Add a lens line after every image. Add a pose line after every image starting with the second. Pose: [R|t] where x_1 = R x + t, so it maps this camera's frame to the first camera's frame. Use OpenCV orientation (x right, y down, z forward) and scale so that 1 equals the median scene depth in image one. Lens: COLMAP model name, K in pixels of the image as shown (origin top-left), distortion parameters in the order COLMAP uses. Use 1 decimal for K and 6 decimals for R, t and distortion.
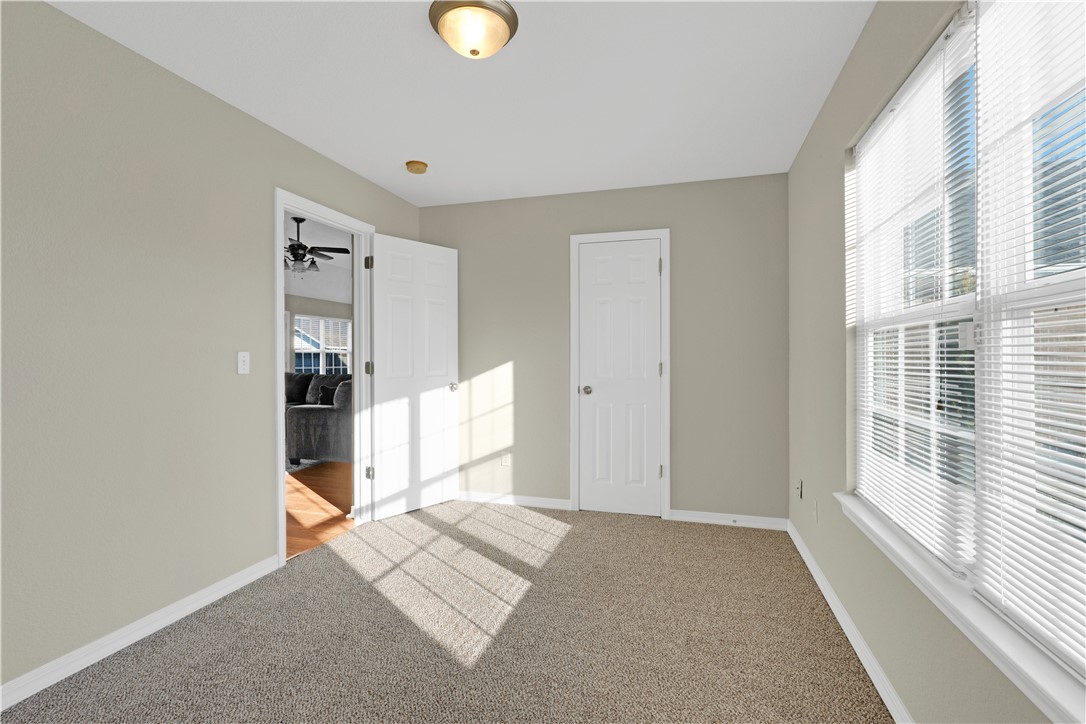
lens RADIAL K [[499.5, 0, 542.4], [0, 499.5, 358.4], [0, 0, 1]] dist [-0.010856, 0.004490]
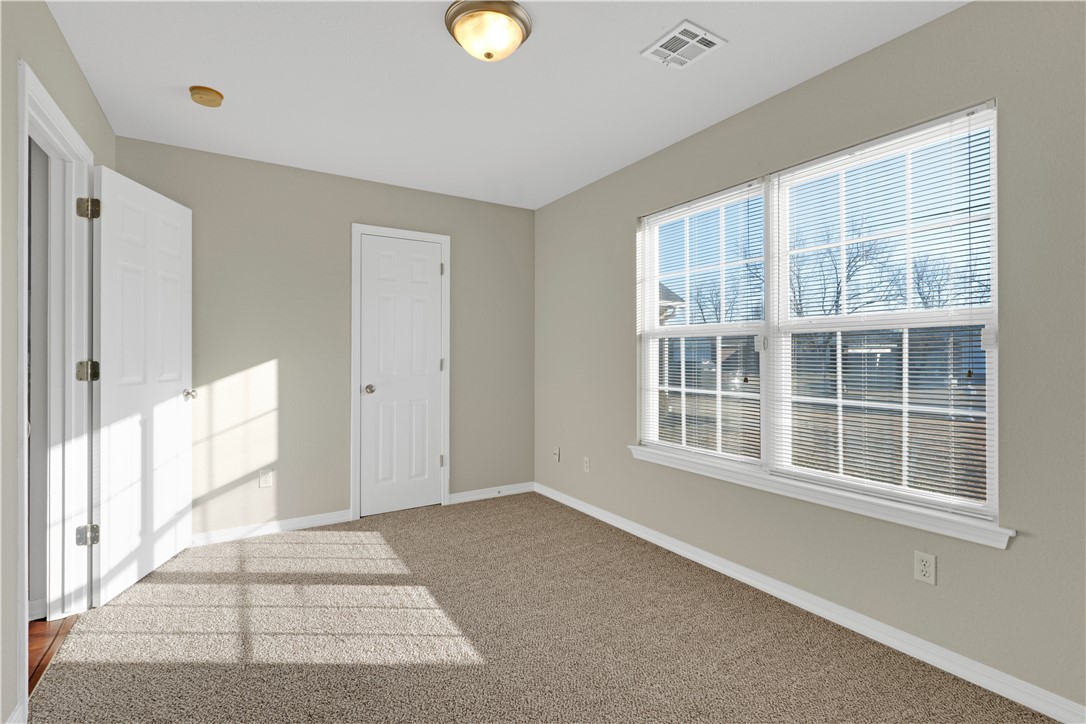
lens RADIAL K [[499.5, 0, 552.7], [0, 499.5, 353.0], [0, 0, 1]] dist [-0.010856, 0.004490]
pose [[0.651435, 0.000003, 0.758704, -0.439736], [0.003315, 0.999990, -0.002850, -0.001471], [-0.758697, 0.004371, 0.651429, 0.126476]]
